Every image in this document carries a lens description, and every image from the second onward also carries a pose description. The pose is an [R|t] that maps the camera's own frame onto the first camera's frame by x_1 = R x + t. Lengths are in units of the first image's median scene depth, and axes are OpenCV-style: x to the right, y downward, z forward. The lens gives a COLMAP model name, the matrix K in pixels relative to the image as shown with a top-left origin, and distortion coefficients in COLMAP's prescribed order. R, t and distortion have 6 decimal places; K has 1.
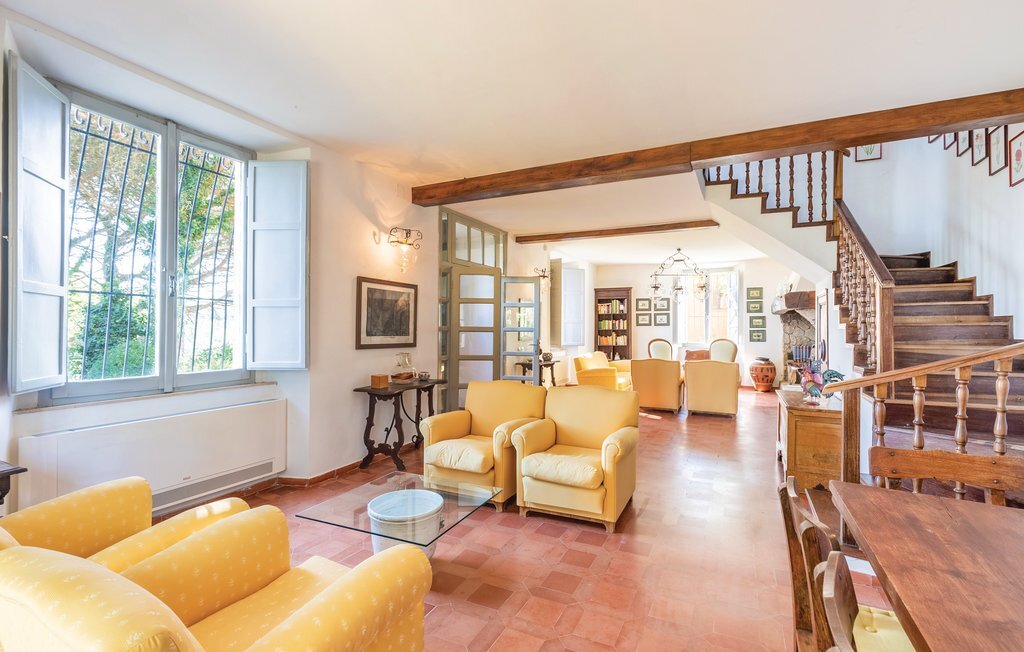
lens RADIAL K [[478.3, 0, 513.5], [0, 478.3, 327.3], [0, 0, 1]] dist [-0.003349, -0.000211]
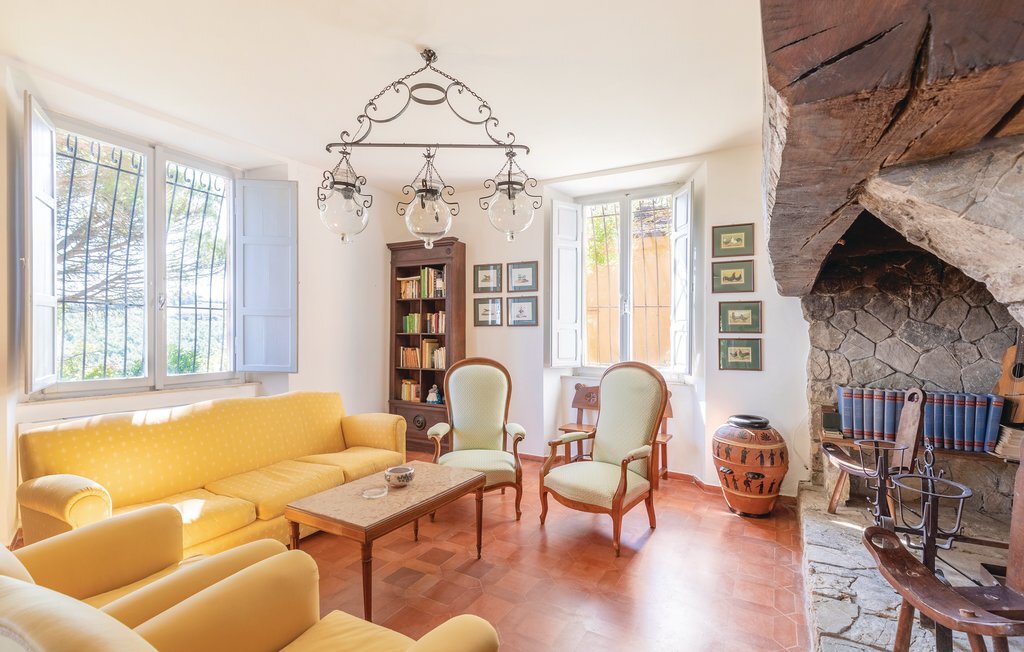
lens RADIAL K [[478.3, 0, 510.5], [0, 478.3, 327.5], [0, 0, 1]] dist [-0.003349, -0.000211]
pose [[0.997849, 0.010769, -0.064669, 0.325049], [-0.011369, 0.999896, -0.008922, 0.002024], [0.064566, 0.009638, 0.997867, 0.562779]]
